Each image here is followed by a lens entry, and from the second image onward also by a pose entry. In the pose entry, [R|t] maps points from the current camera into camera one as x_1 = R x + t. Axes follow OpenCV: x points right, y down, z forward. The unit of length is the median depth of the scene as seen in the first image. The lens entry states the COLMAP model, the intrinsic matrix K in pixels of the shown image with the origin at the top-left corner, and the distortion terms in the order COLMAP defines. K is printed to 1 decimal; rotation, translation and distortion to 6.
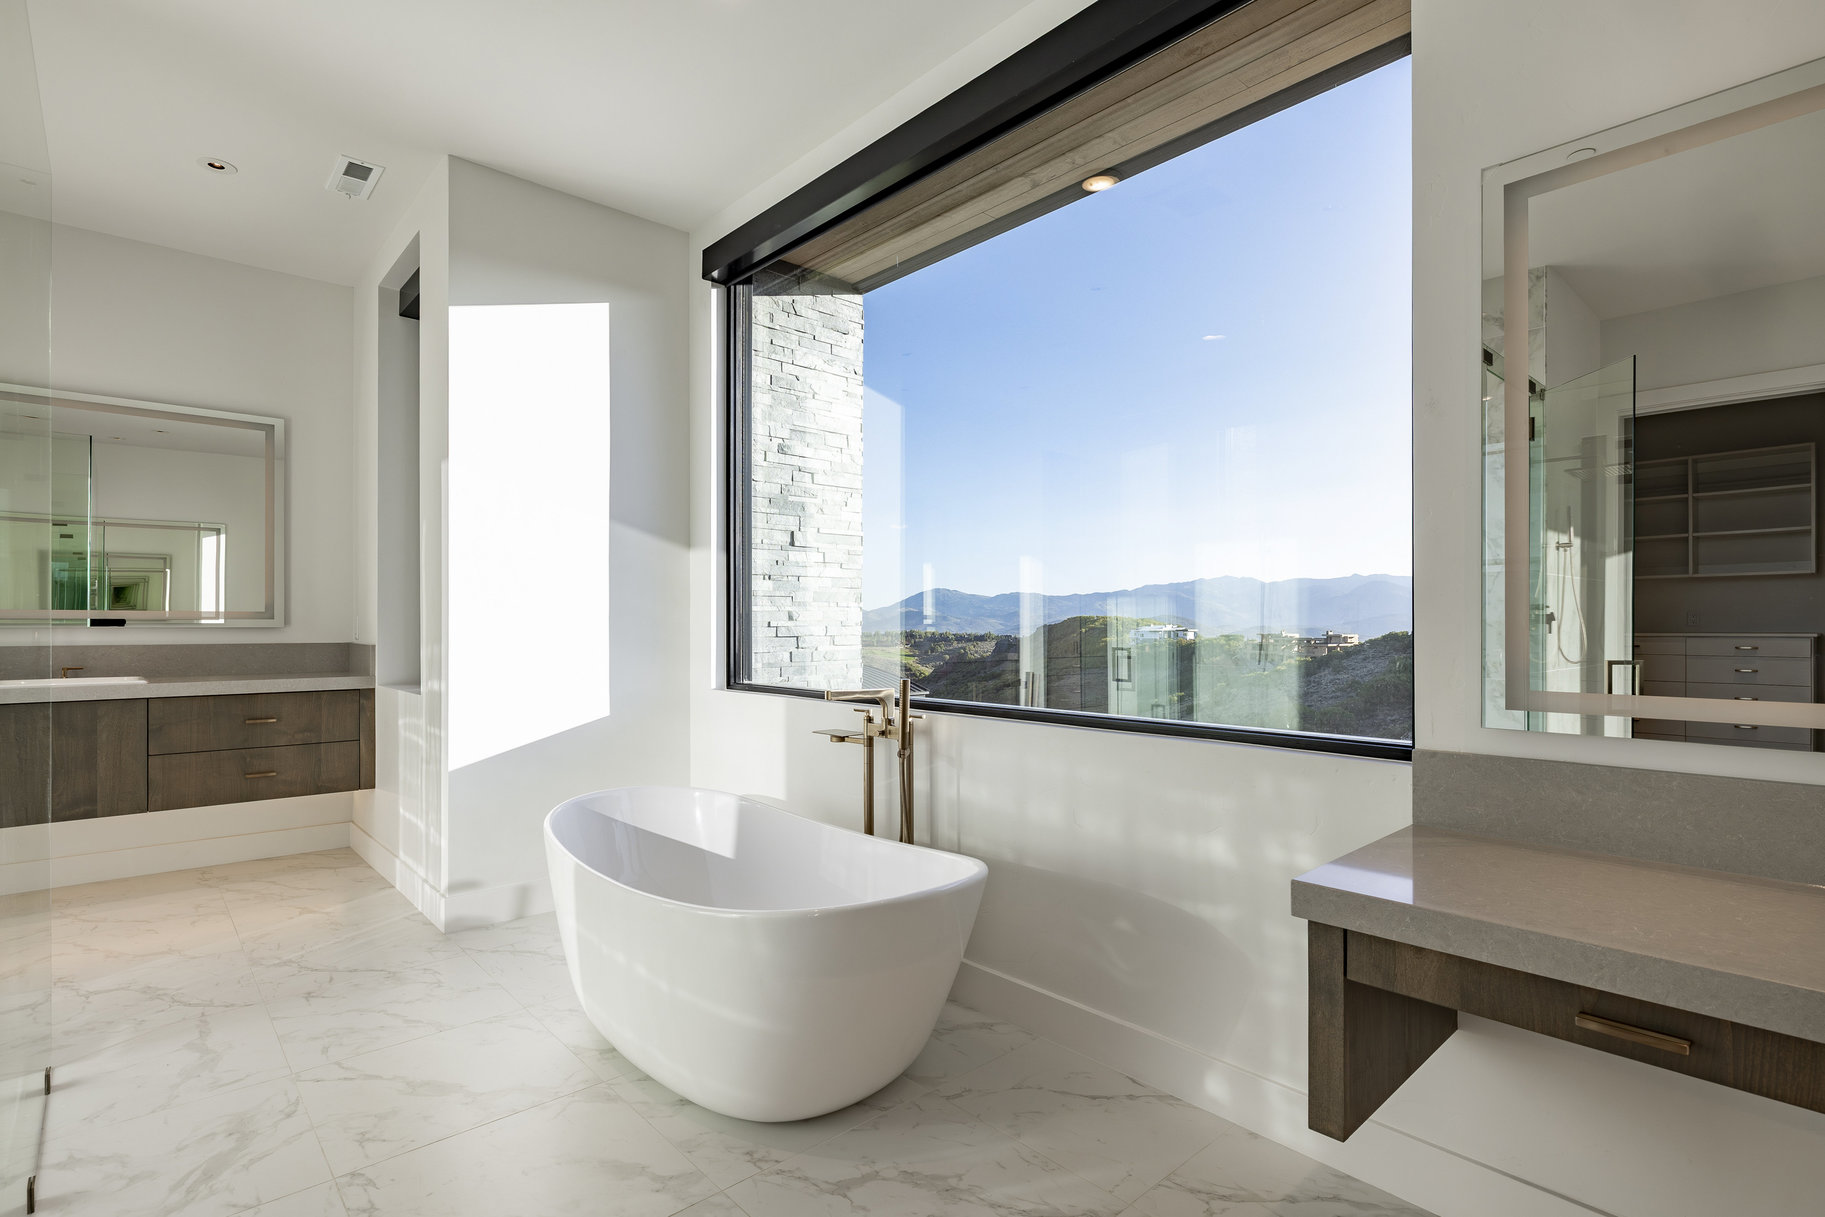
lens RADIAL K [[881.4, 0, 913.7], [0, 881.4, 624.3], [0, 0, 1]] dist [0.001893, 0.000368]
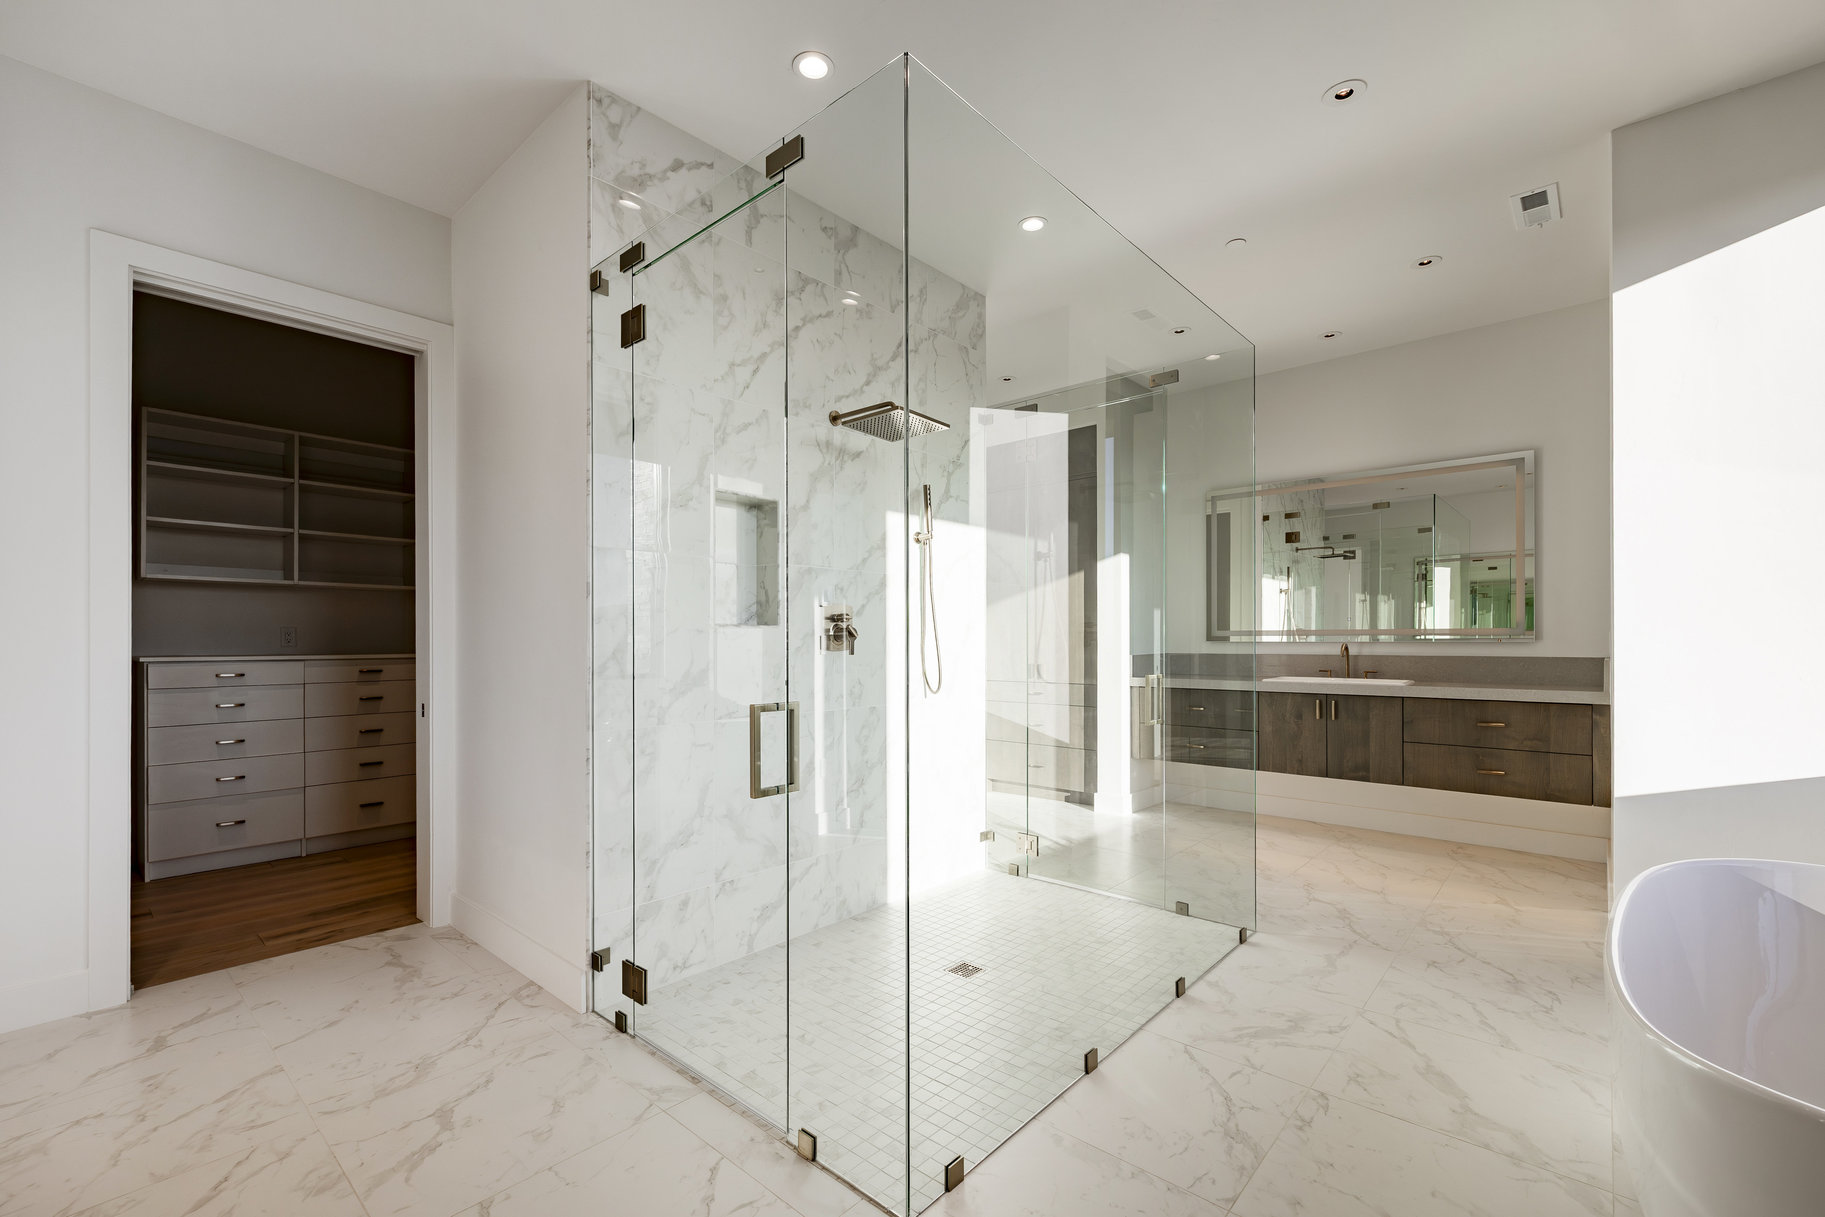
lens RADIAL K [[778.6, 0, 909.4], [0, 778.6, 638.0], [0, 0, 1]] dist [-0.000031, -0.000005]
pose [[0.105976, -0.005031, -0.994356, 0.193584], [0.002934, 0.999984, -0.004747, 0.001144], [0.994364, -0.002415, 0.105989, 0.172609]]
